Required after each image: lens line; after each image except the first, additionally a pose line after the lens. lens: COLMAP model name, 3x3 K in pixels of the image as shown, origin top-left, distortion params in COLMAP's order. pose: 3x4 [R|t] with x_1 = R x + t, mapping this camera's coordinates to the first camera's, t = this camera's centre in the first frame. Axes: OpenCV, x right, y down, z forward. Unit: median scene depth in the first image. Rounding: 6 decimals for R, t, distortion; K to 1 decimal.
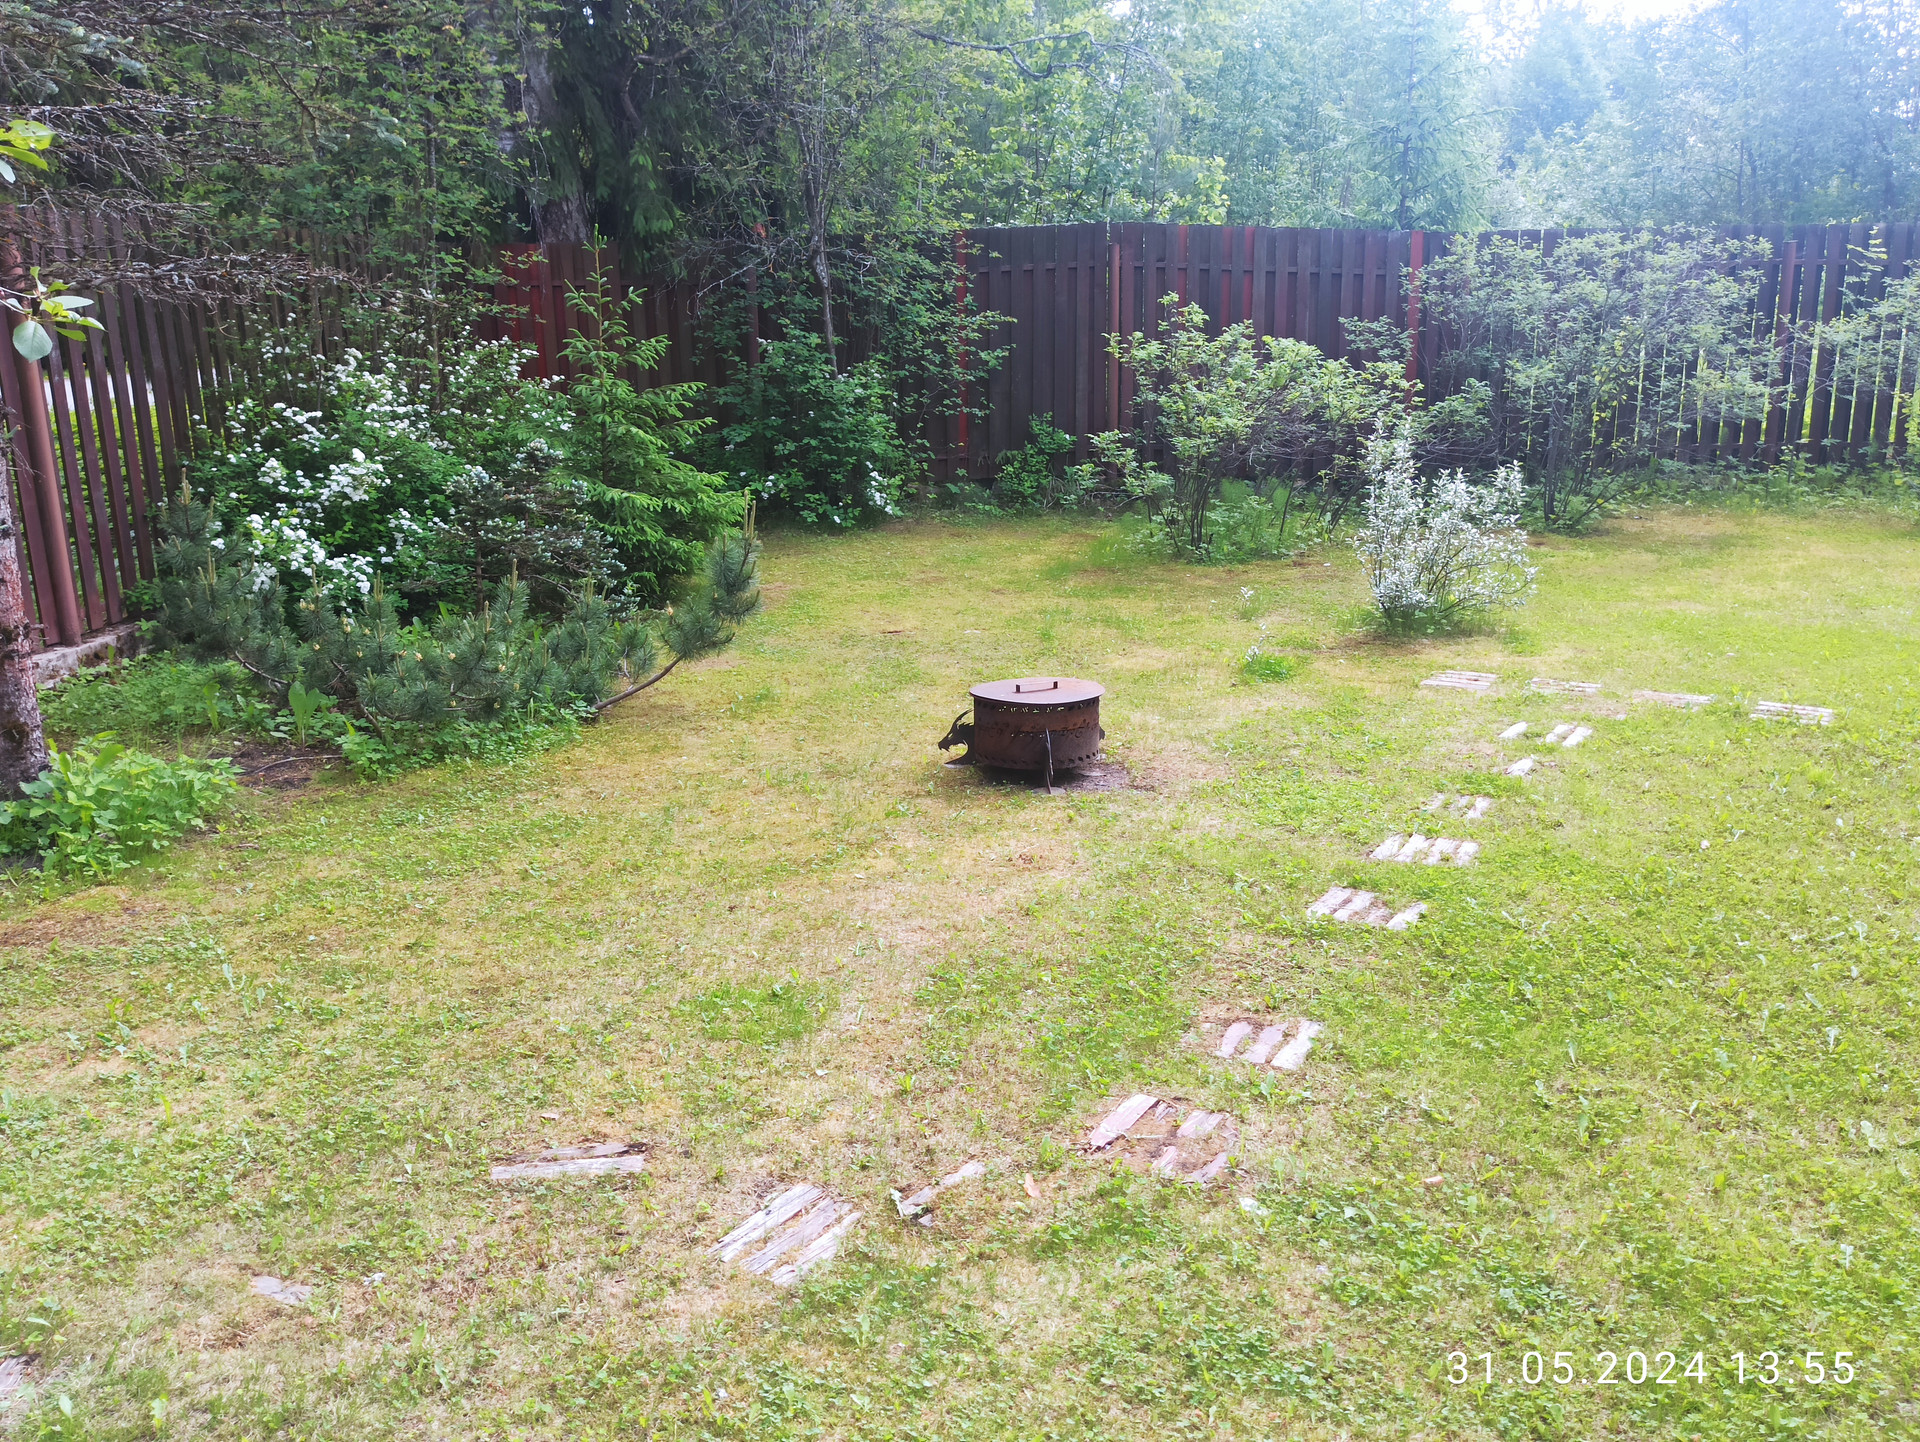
lens RADIAL K [[1638.6, 0, 960.0], [0, 1638.6, 721.0], [0, 0, 1]] dist [0.009645, 0.005555]
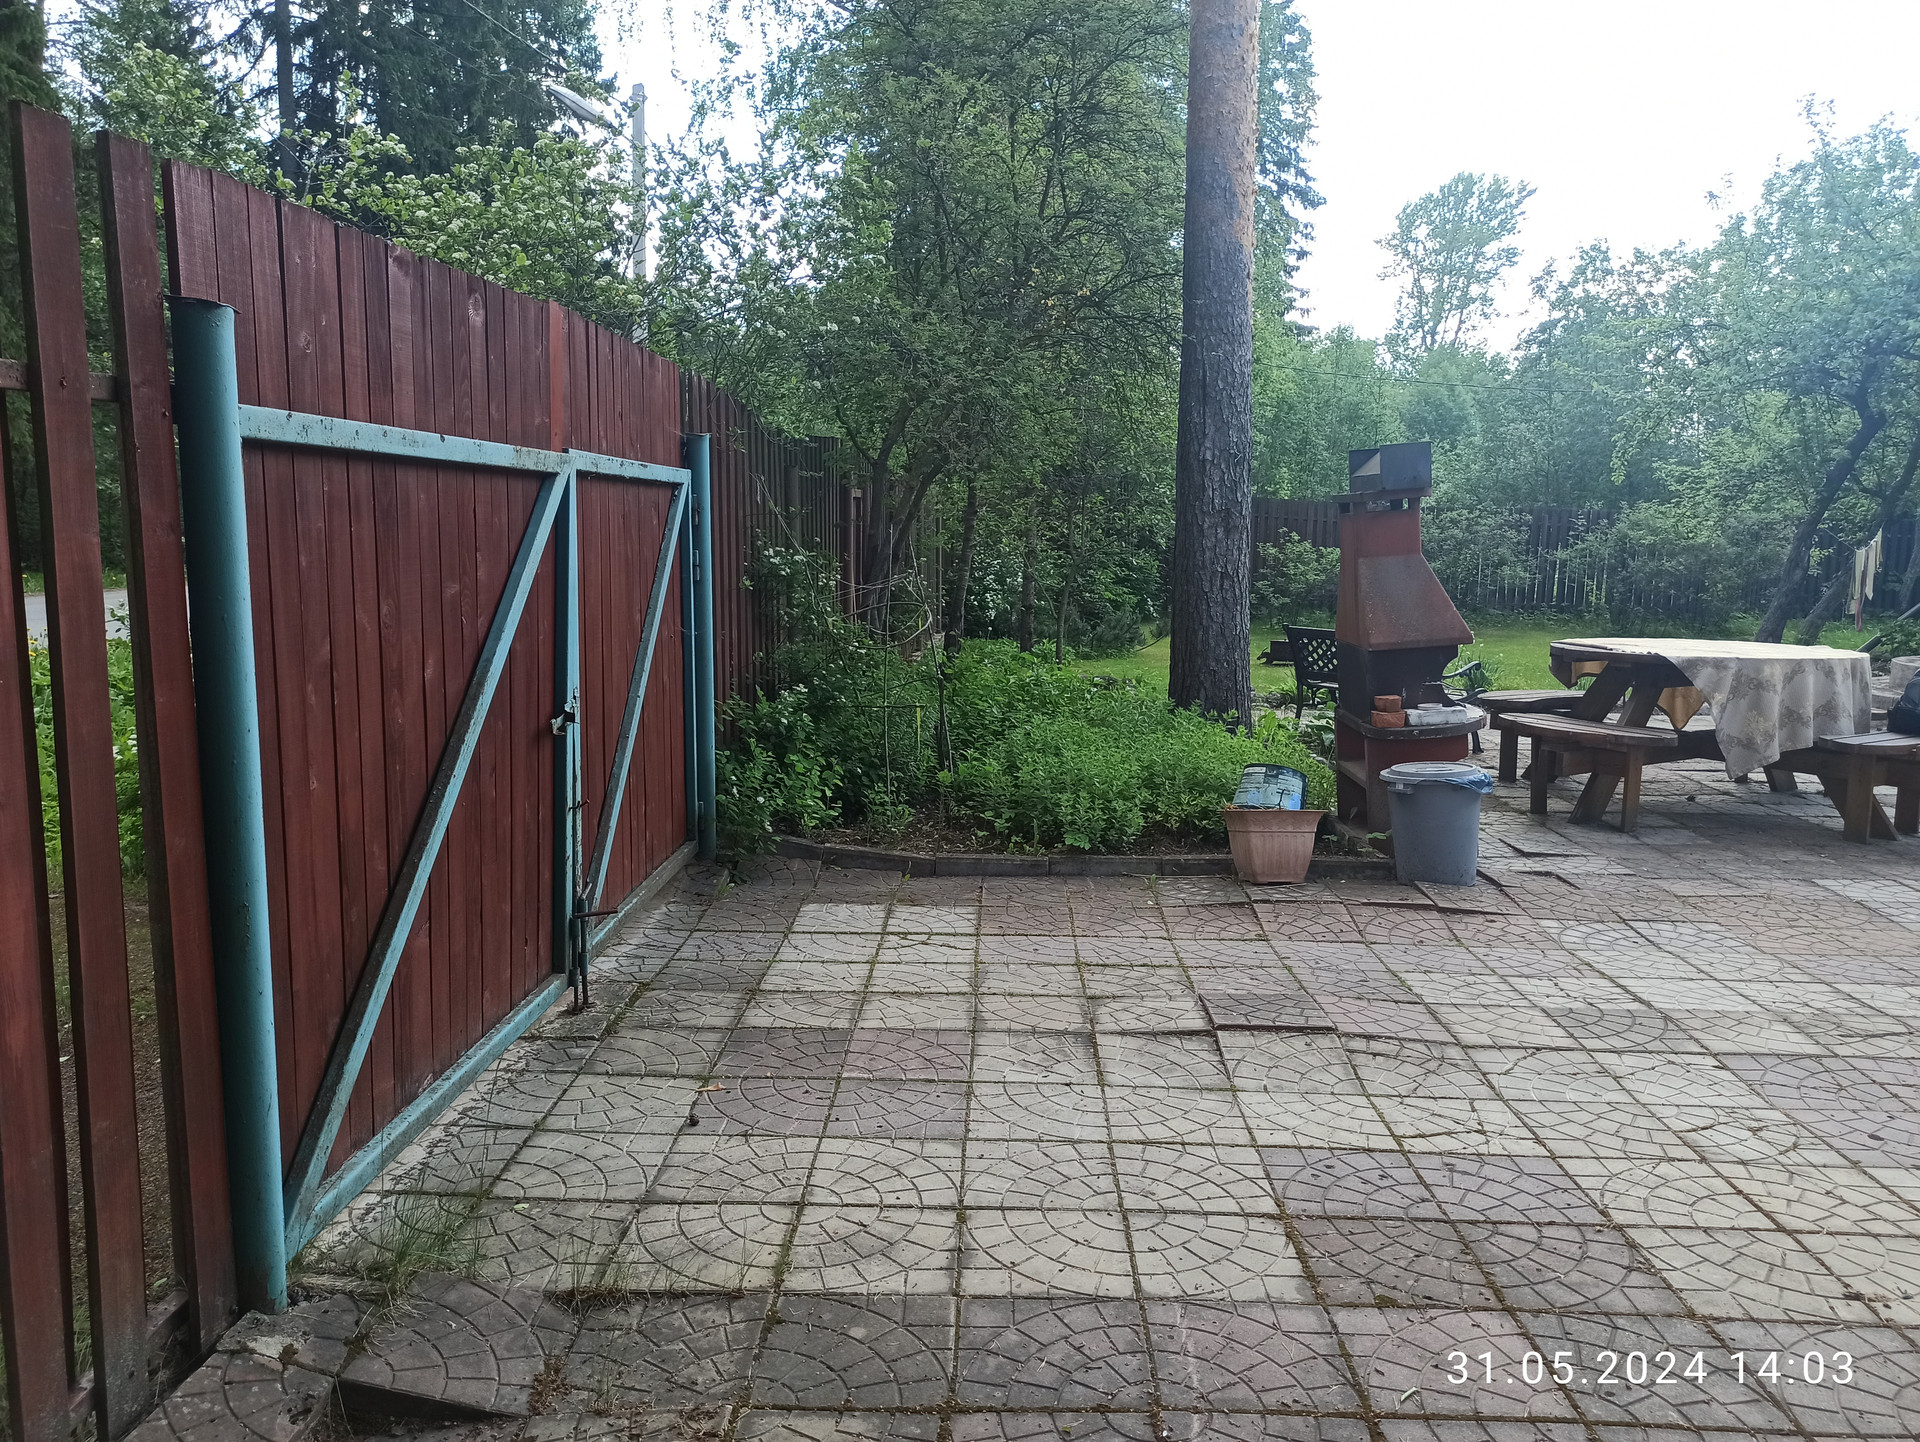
lens RADIAL K [[1410.6, 0, 960.0], [0, 1410.6, 721.0], [0, 0, 1]] dist [0.079196, -0.065000]
pose [[0.998969, 0.038950, 0.023329, -0.348705], [-0.036019, 0.992709, -0.115030, 0.254070], [-0.027640, 0.114071, 0.993088, -0.934788]]
